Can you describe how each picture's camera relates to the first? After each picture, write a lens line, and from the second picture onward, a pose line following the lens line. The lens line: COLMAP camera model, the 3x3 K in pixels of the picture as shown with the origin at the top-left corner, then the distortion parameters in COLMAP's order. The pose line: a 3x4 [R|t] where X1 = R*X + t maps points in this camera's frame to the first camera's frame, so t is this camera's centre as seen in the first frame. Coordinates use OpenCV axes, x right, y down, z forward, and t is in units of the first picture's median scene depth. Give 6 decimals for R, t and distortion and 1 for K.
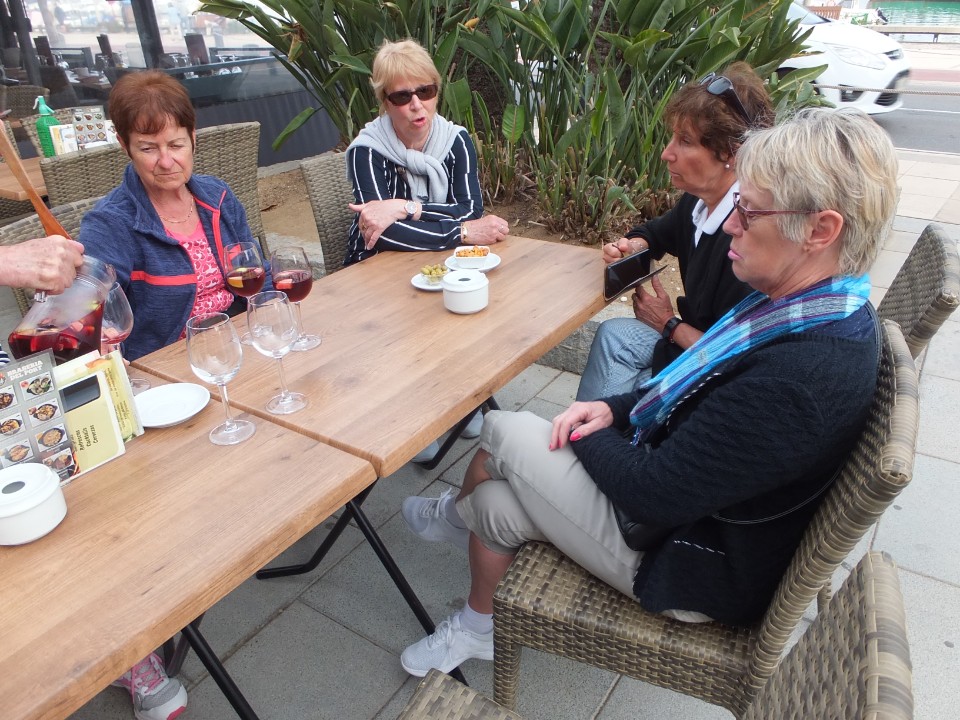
lens RADIAL K [[769.1, 0, 480.0], [0, 769.1, 360.0], [0, 0, 1]] dist [-0.006974, -0.004996]
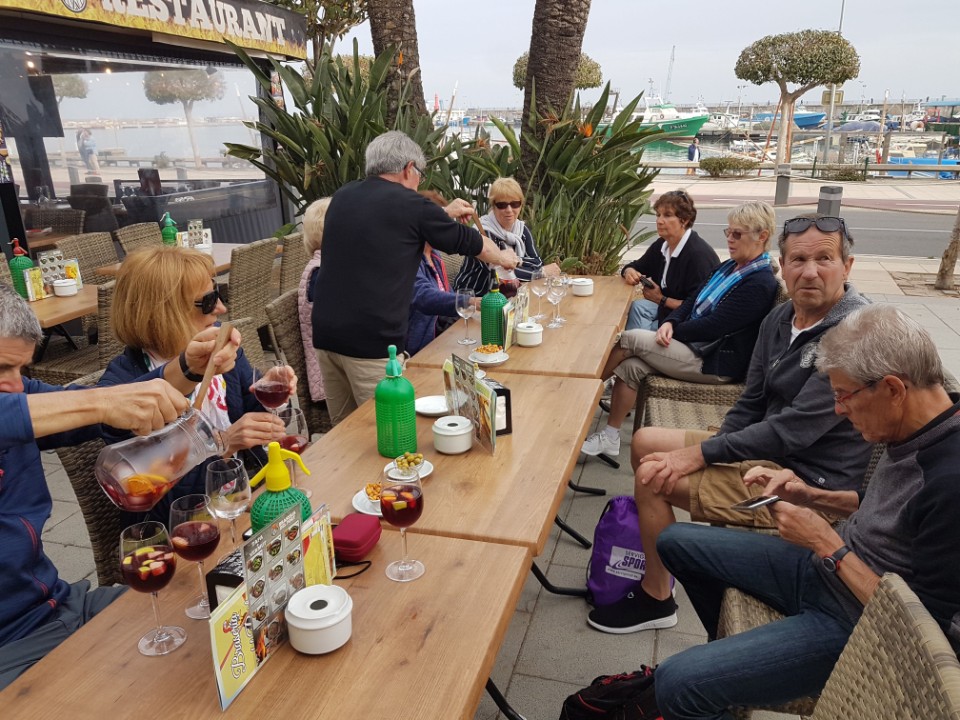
lens RADIAL K [[736.6, 0, 484.6], [0, 736.6, 384.7], [0, 0, 1]] dist [-0.028899, 0.003327]
pose [[0.932854, -0.098682, 0.346474, -0.836477], [0.135231, 0.987341, -0.082886, 0.256699], [-0.333909, 0.124175, 0.934390, -0.669776]]
